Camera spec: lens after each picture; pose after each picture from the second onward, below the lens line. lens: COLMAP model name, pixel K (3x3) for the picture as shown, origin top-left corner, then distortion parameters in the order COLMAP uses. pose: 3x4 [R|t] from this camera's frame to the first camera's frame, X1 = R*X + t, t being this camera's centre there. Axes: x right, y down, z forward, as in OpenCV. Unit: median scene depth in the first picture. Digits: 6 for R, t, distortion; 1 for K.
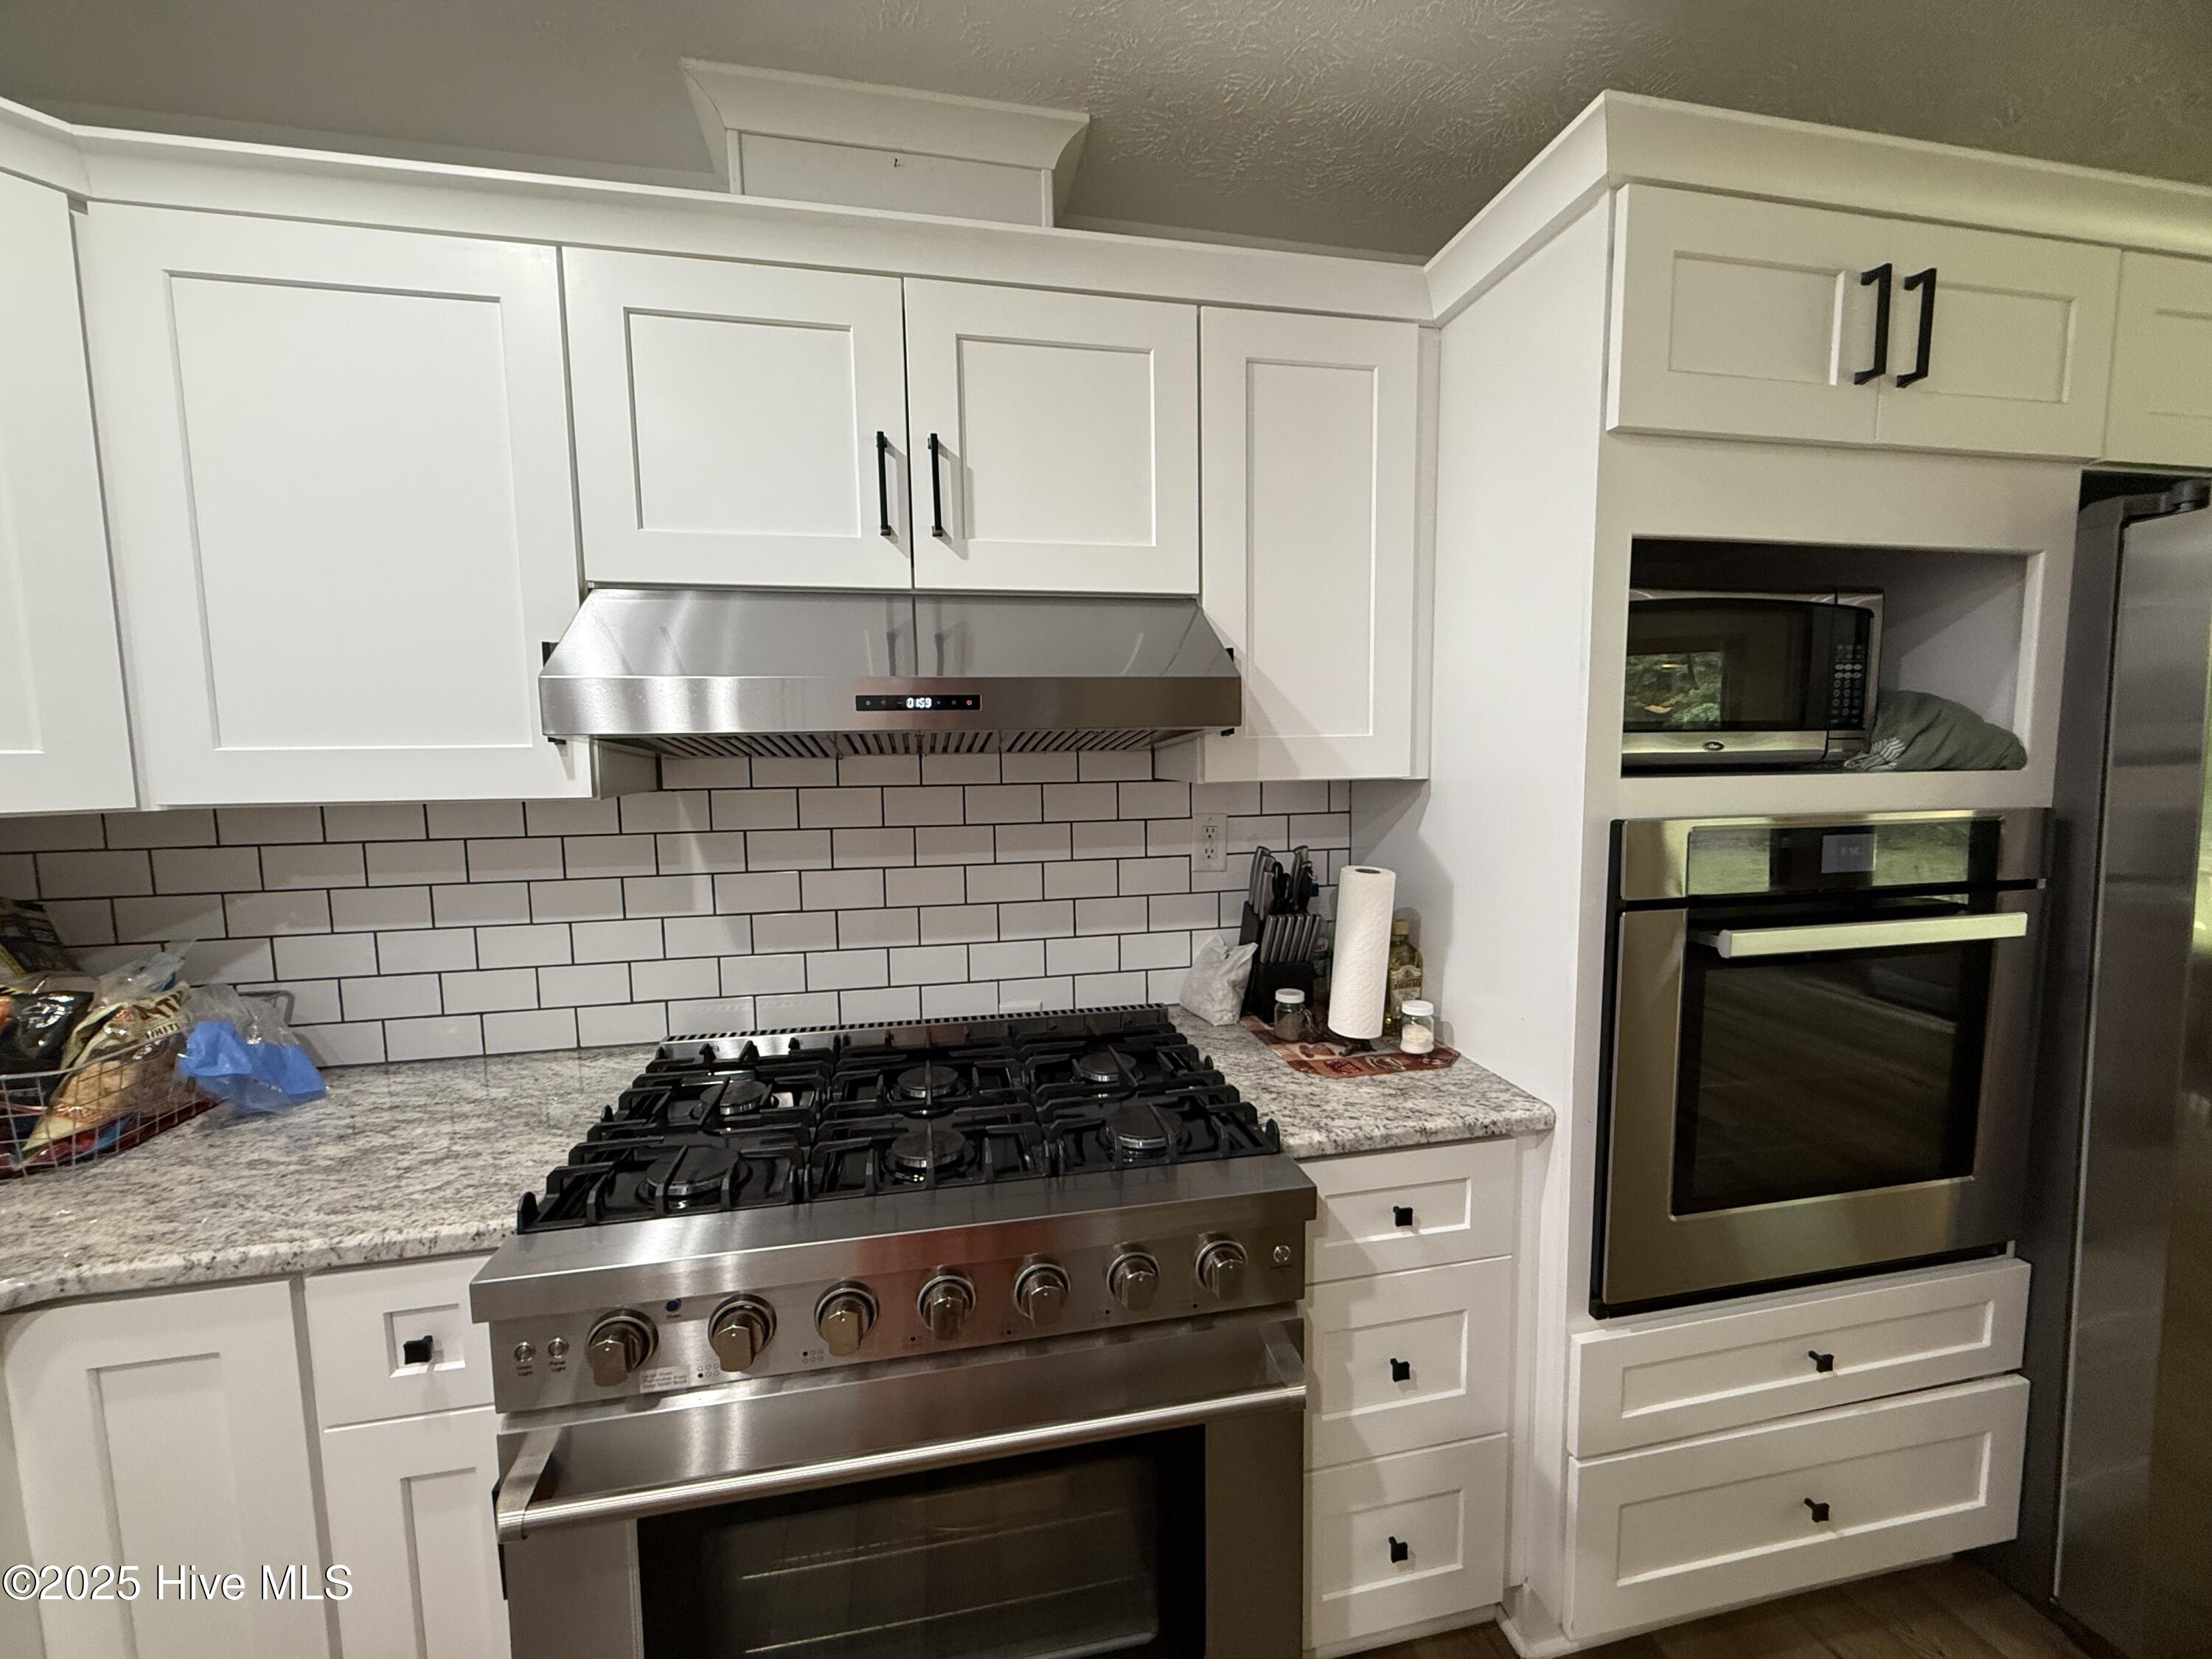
lens RADIAL K [[892.7, 0, 1106.0], [0, 892.7, 829.5], [0, 0, 1]] dist [0.009915, 0.000142]
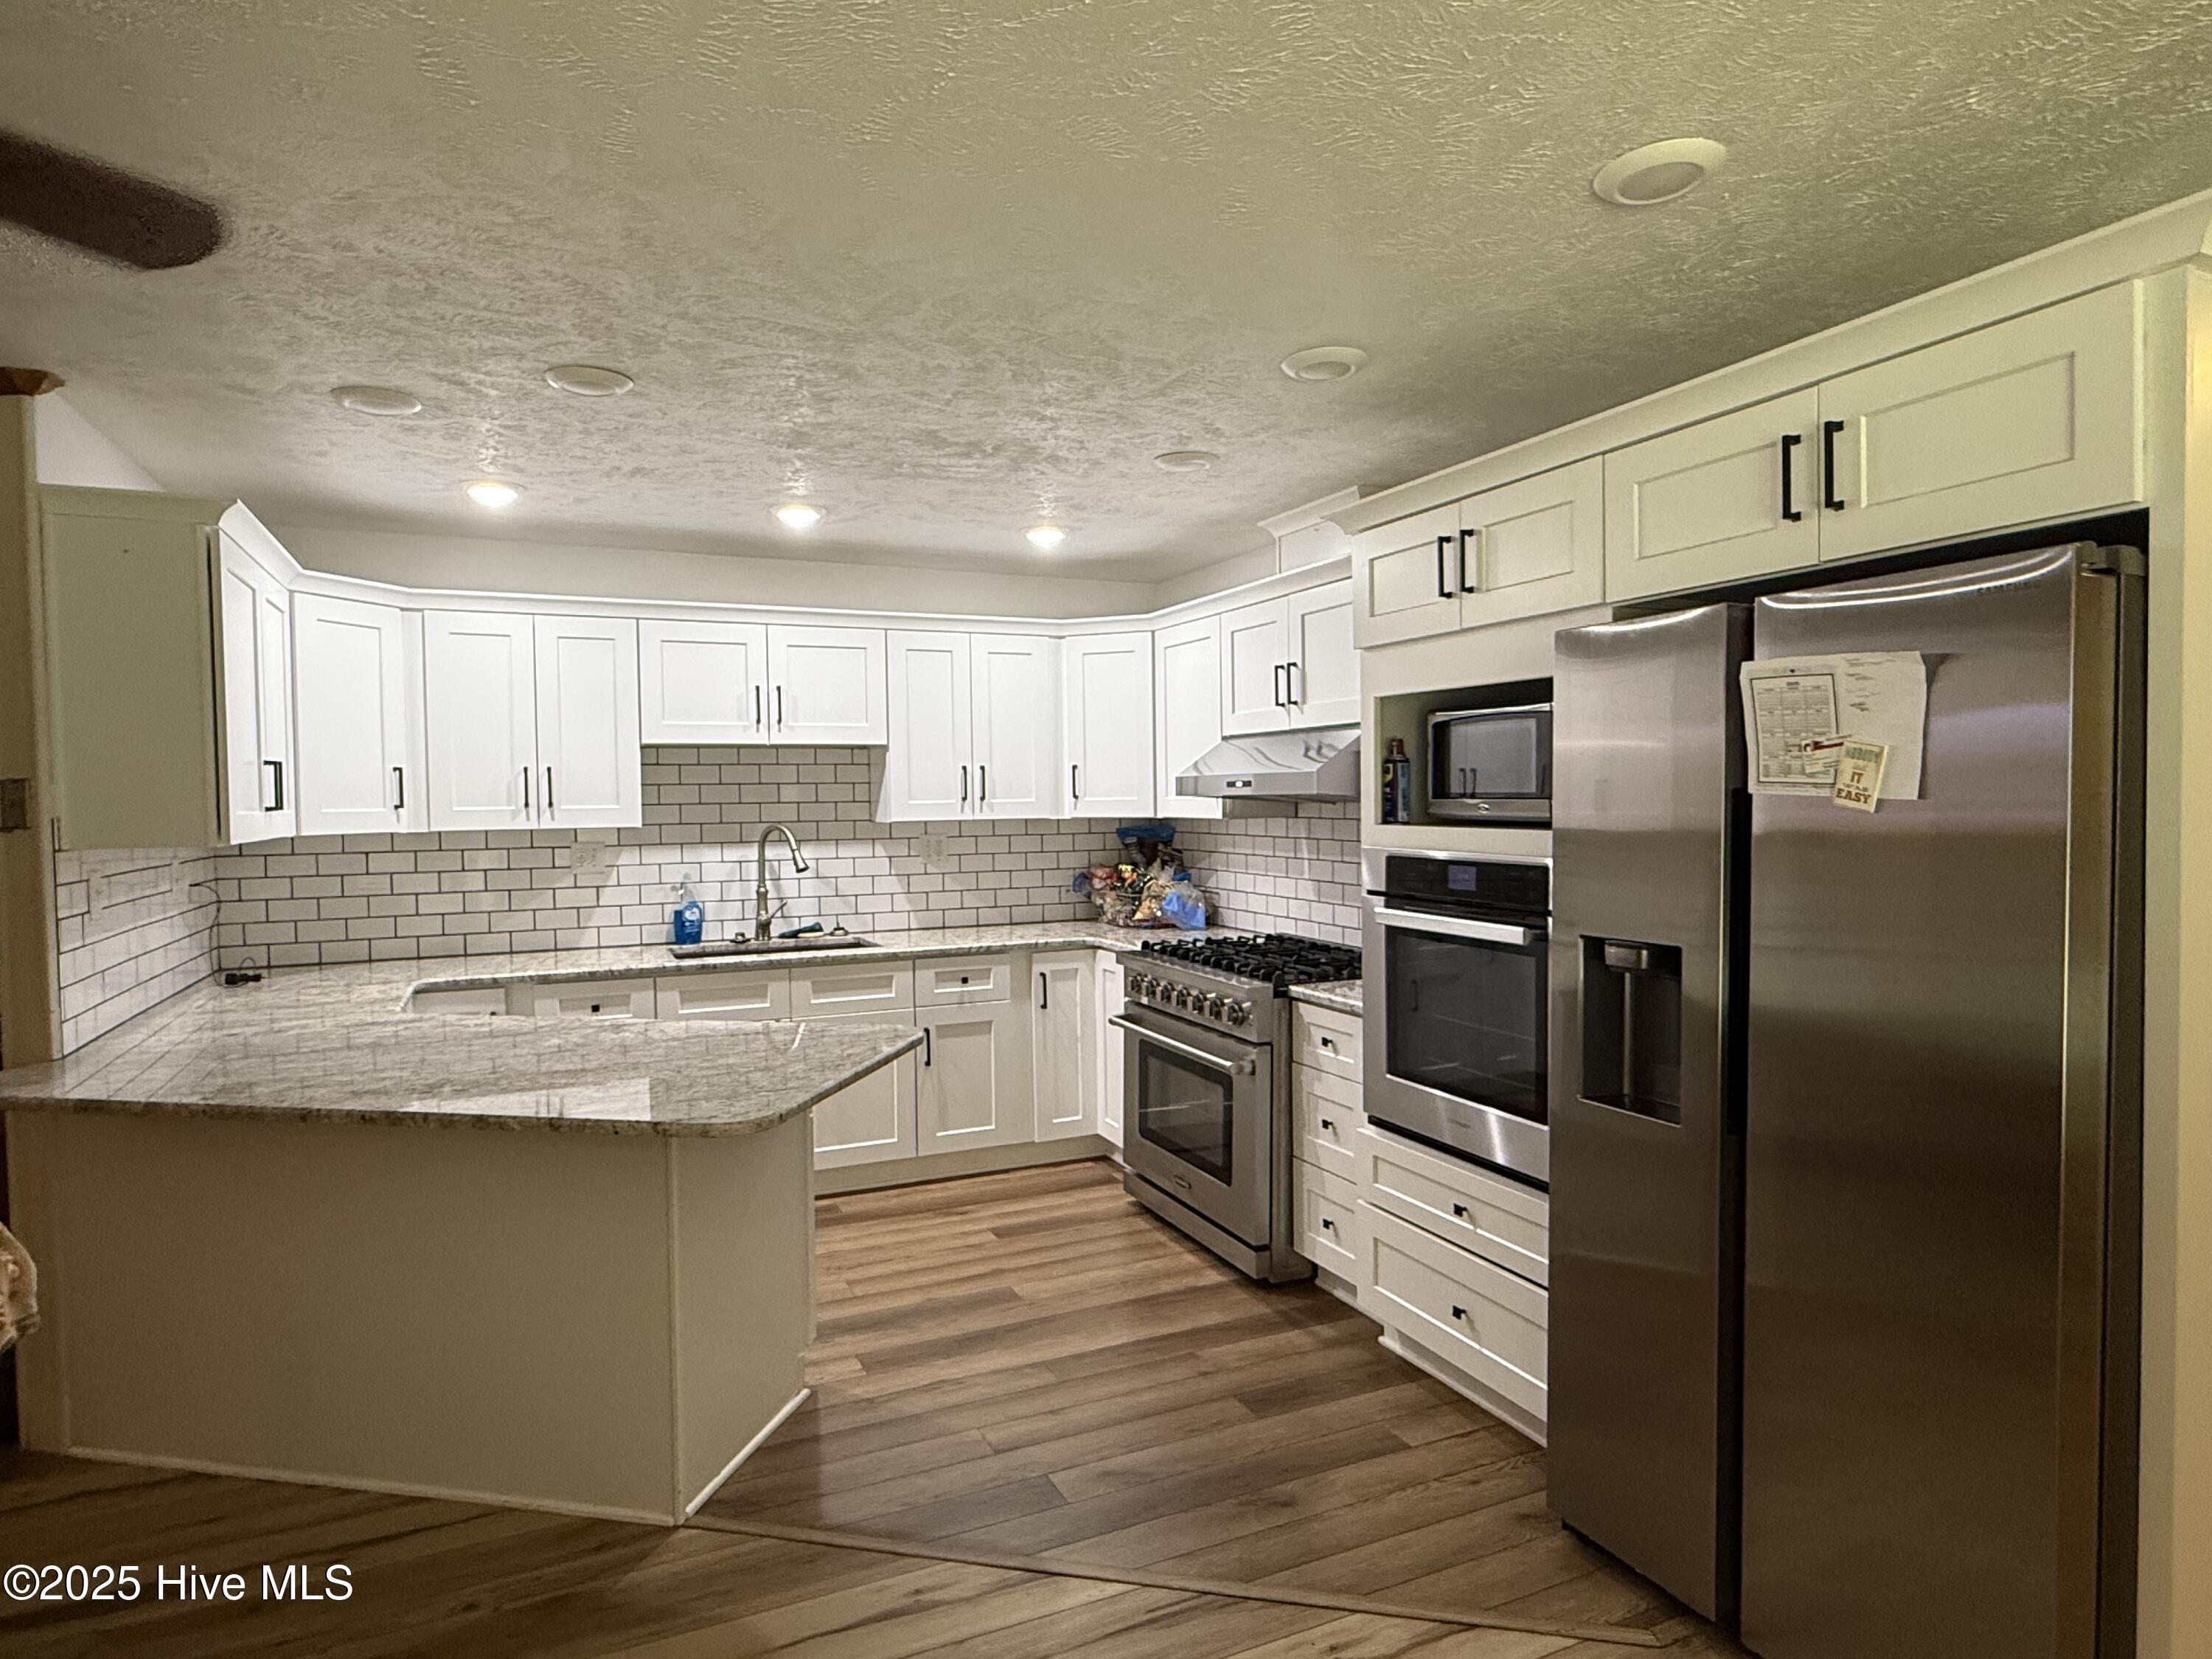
lens RADIAL K [[1268.4, 0, 1106.0], [0, 1268.4, 829.5], [0, 0, 1]] dist [0.000143, 0.000006]
pose [[0.212810, 0.043187, -0.976139, 2.710431], [-0.069154, 0.997183, 0.029041, -0.084033], [0.974643, 0.061323, 0.215197, -0.088691]]
